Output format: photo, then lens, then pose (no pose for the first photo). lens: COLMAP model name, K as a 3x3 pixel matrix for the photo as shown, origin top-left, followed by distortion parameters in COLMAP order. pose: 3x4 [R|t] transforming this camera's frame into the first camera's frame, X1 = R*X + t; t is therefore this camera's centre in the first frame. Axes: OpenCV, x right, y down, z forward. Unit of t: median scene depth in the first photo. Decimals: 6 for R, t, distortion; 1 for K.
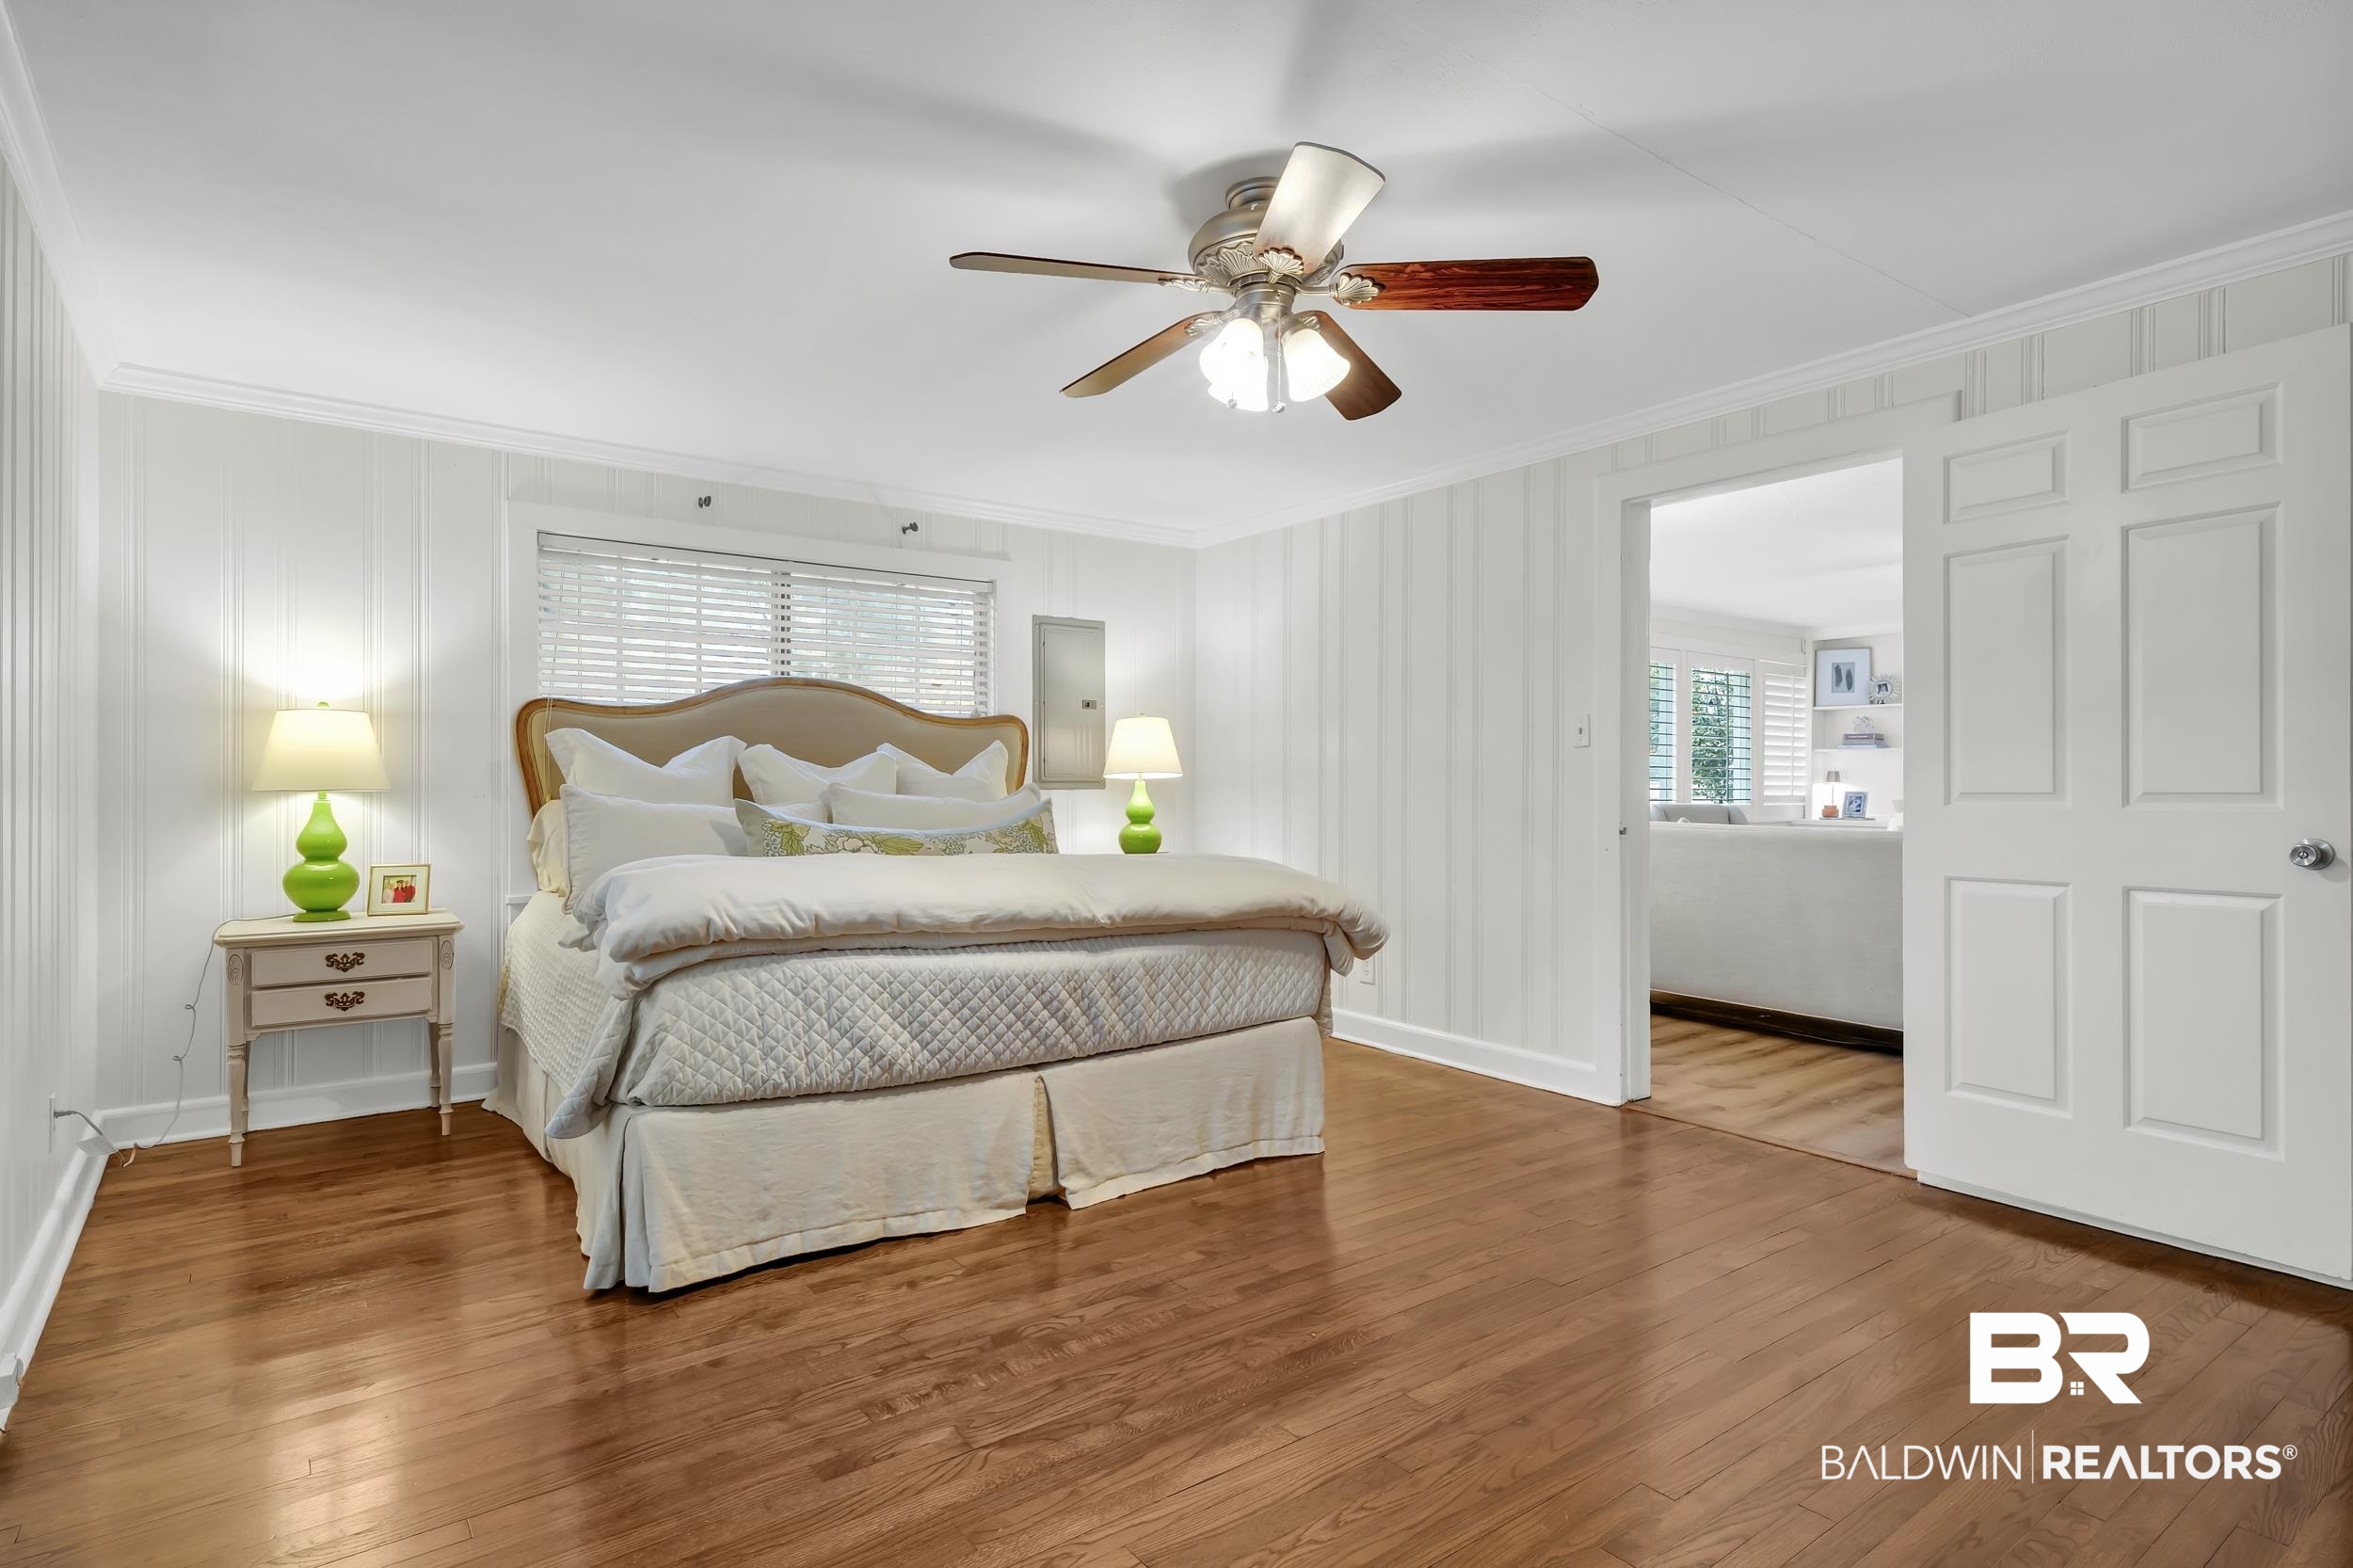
lens RADIAL K [[1240.5, 0, 1176.5], [0, 1240.5, 784.0], [0, 0, 1]] dist [-0.000270, 0.000139]
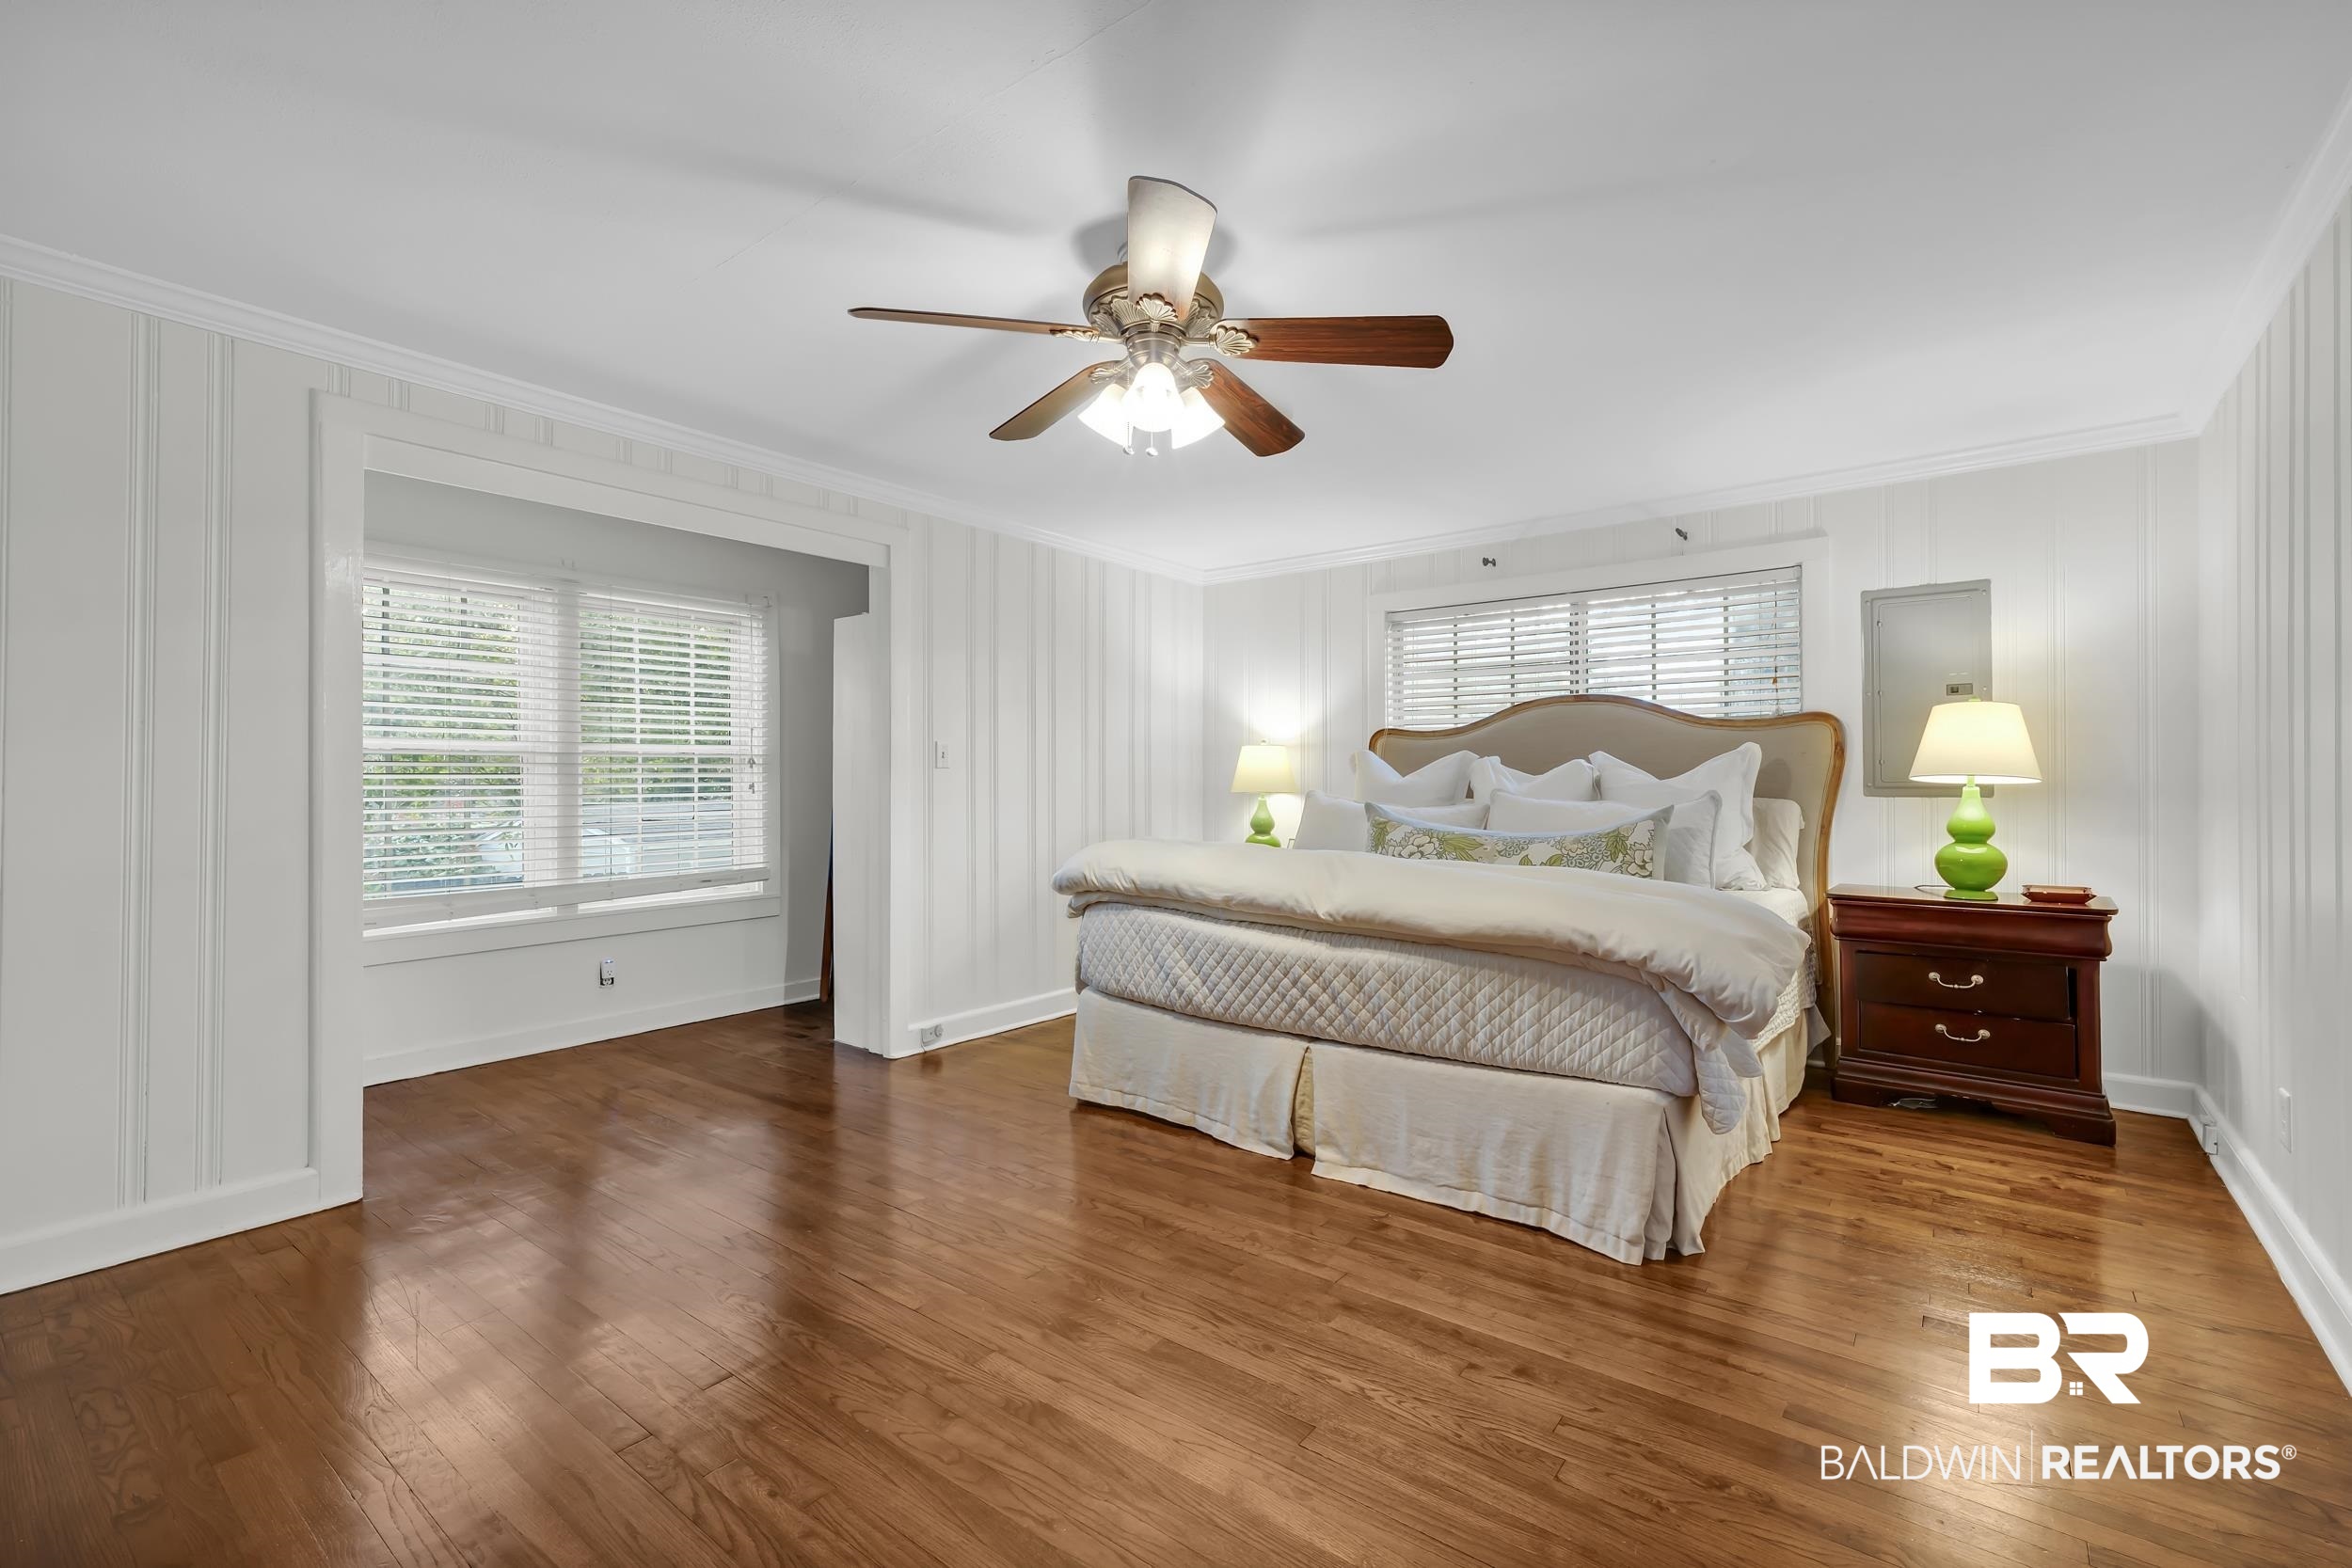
lens RADIAL K [[1011.2, 0, 1176.0], [0, 1011.2, 784.0], [0, 0, 1]] dist [0.000506, -0.000041]
pose [[0.260334, -0.002942, -0.965514, 0.715772], [-0.000699, 0.999995, -0.003235, -0.002888], [0.965518, 0.001517, 0.260330, 0.607544]]
